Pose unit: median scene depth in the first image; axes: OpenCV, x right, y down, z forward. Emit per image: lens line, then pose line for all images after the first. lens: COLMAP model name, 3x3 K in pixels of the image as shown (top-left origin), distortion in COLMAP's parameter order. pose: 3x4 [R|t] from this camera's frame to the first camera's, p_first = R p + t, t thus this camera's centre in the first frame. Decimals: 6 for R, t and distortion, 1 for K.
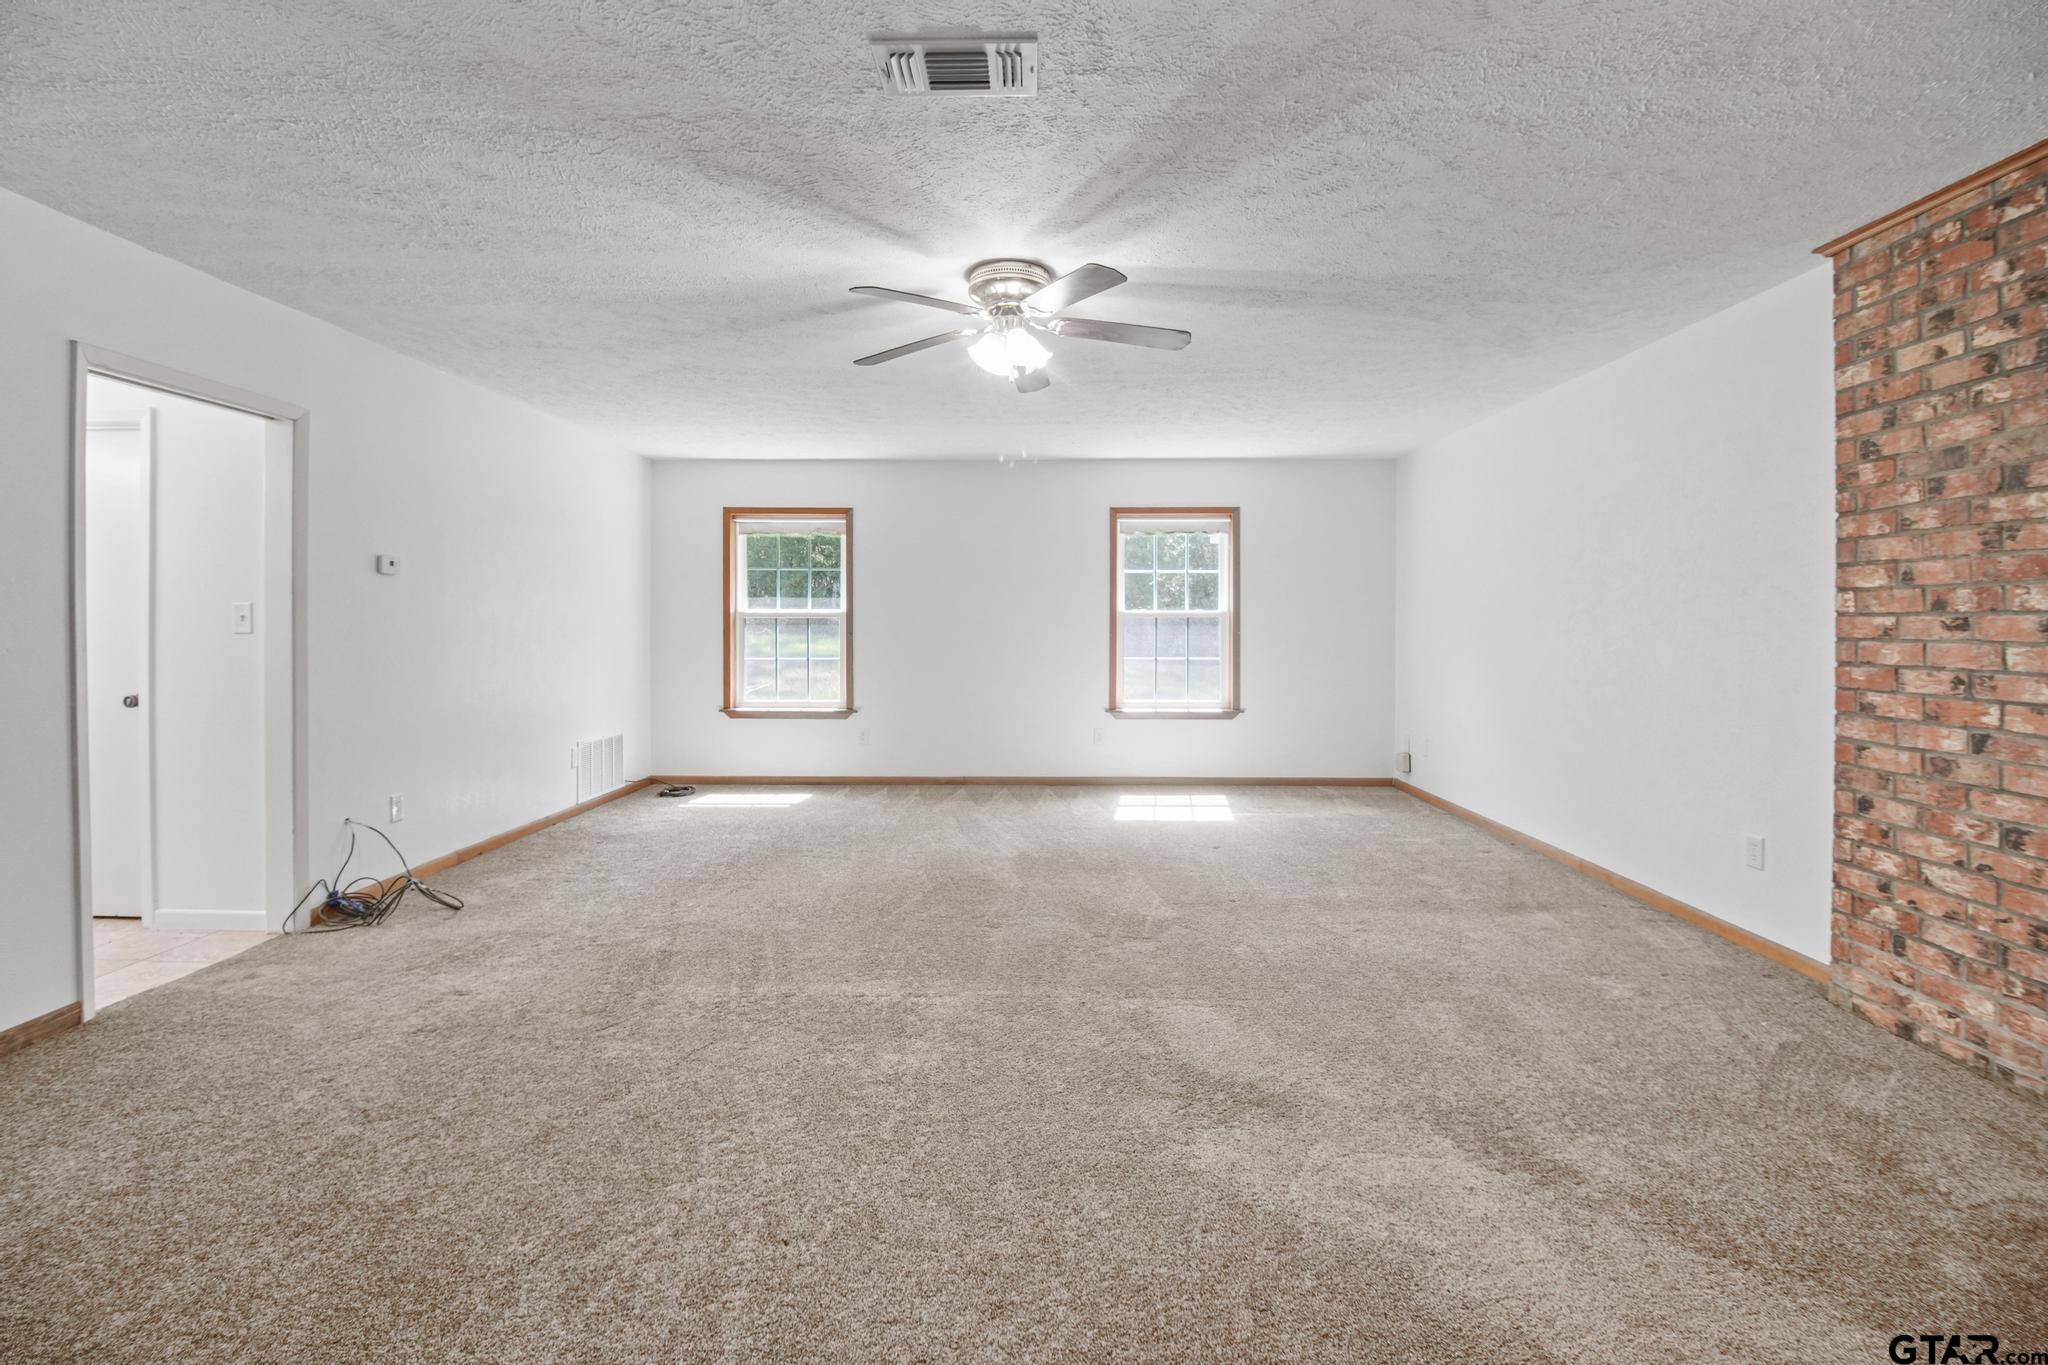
lens RADIAL K [[937.6, 0, 1061.1], [0, 937.6, 627.3], [0, 0, 1]] dist [-0.016142, -0.000716]
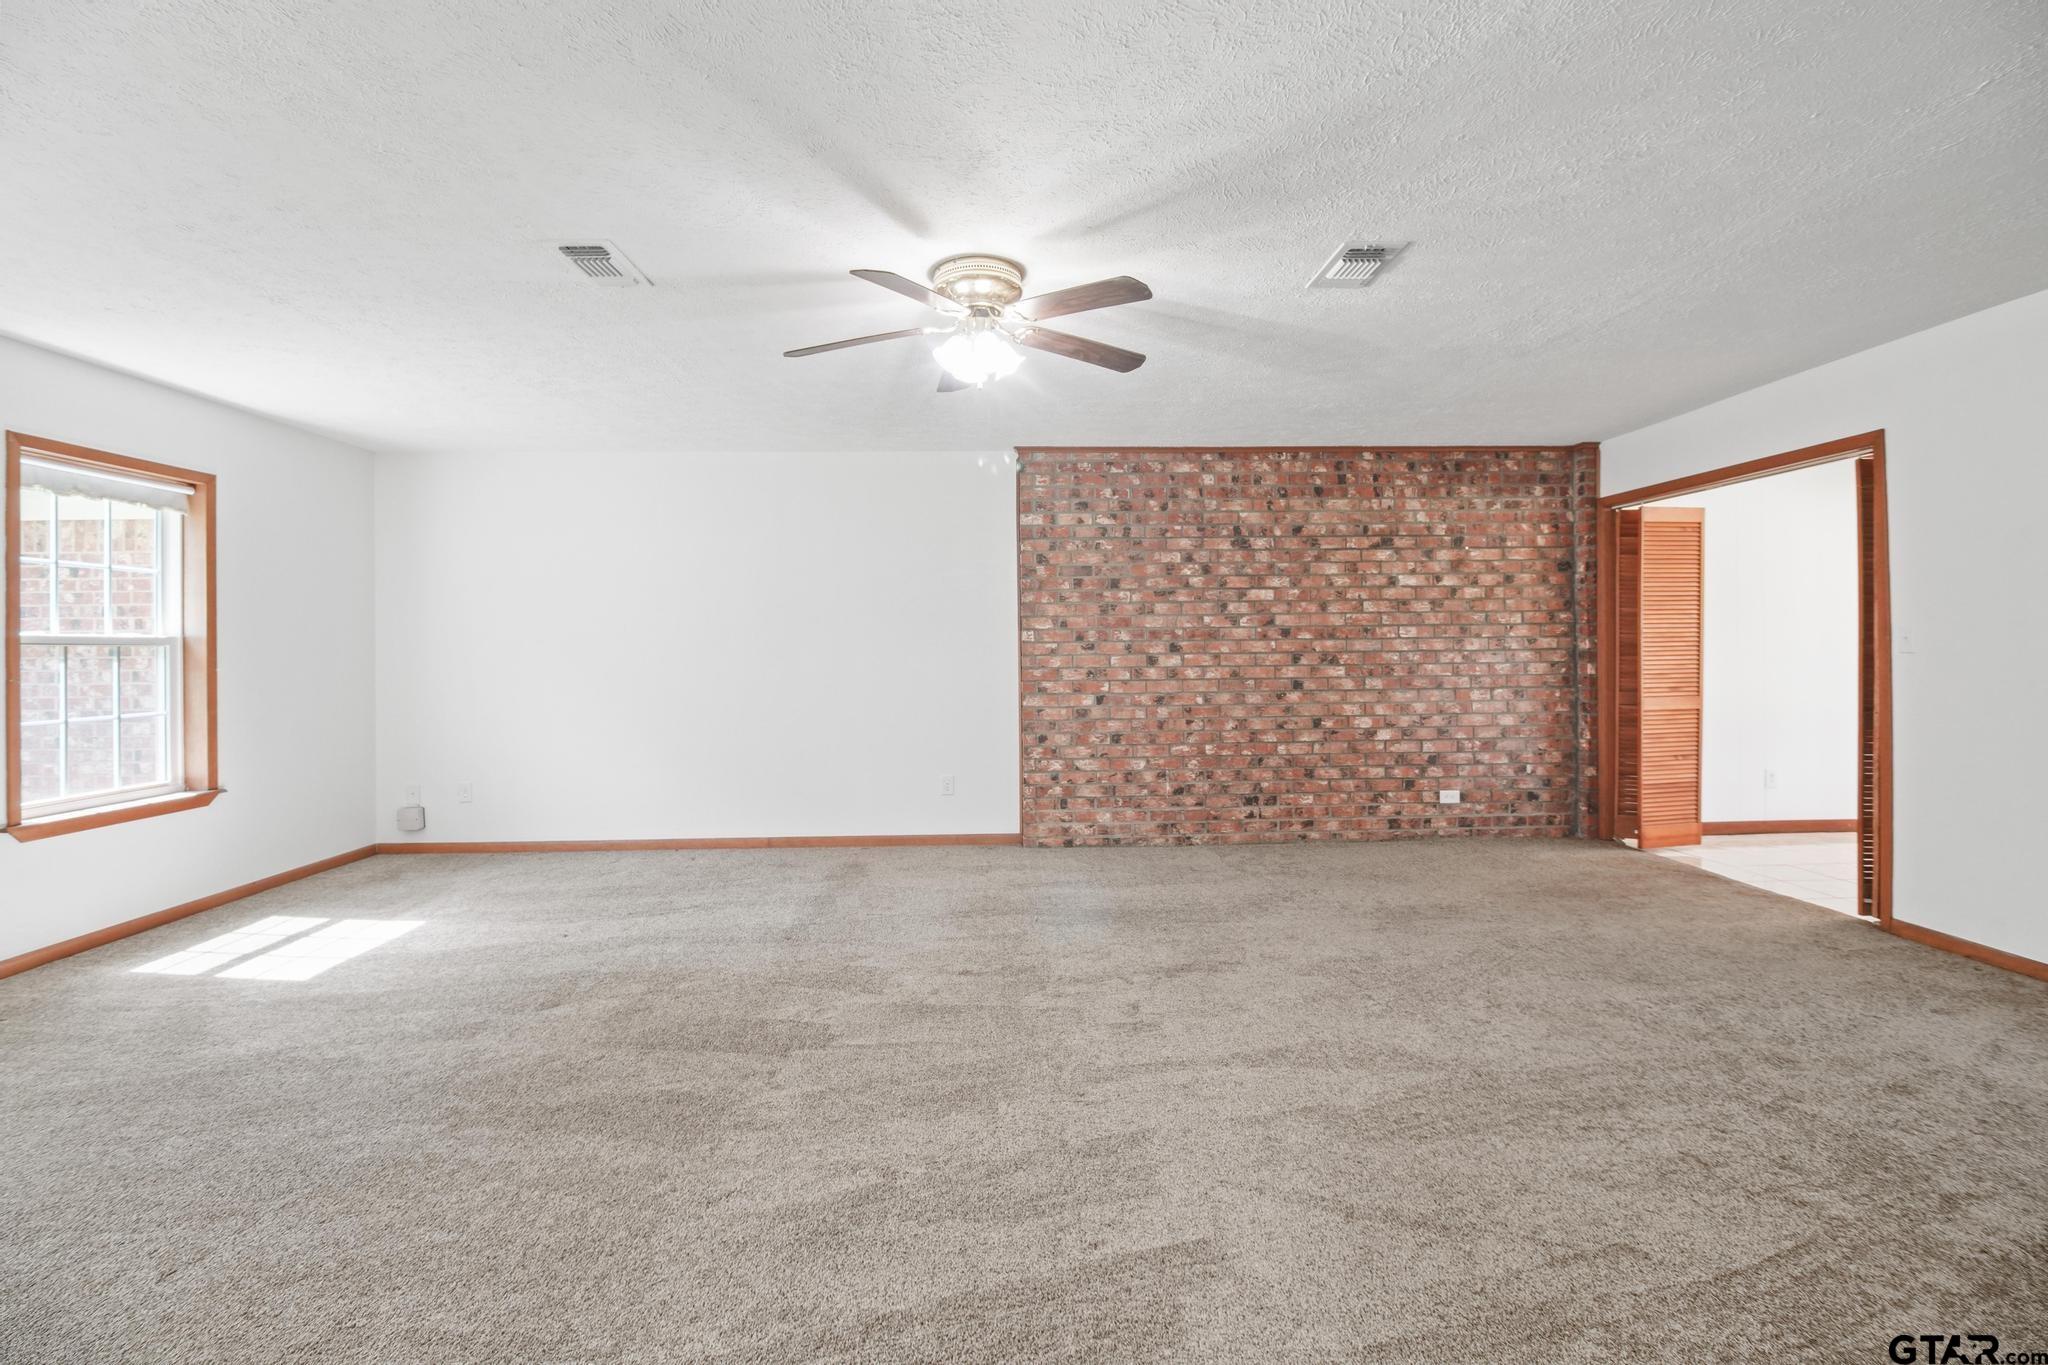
lens RADIAL K [[937.6, 0, 1022.8], [0, 937.6, 675.7], [0, 0, 1]] dist [-0.016142, -0.000716]
pose [[0.000595, 0.001512, 0.999999, -1.148376], [0.016628, 0.999861, -0.001521, 0.060408], [-0.999862, 0.016629, 0.000570, 1.058246]]
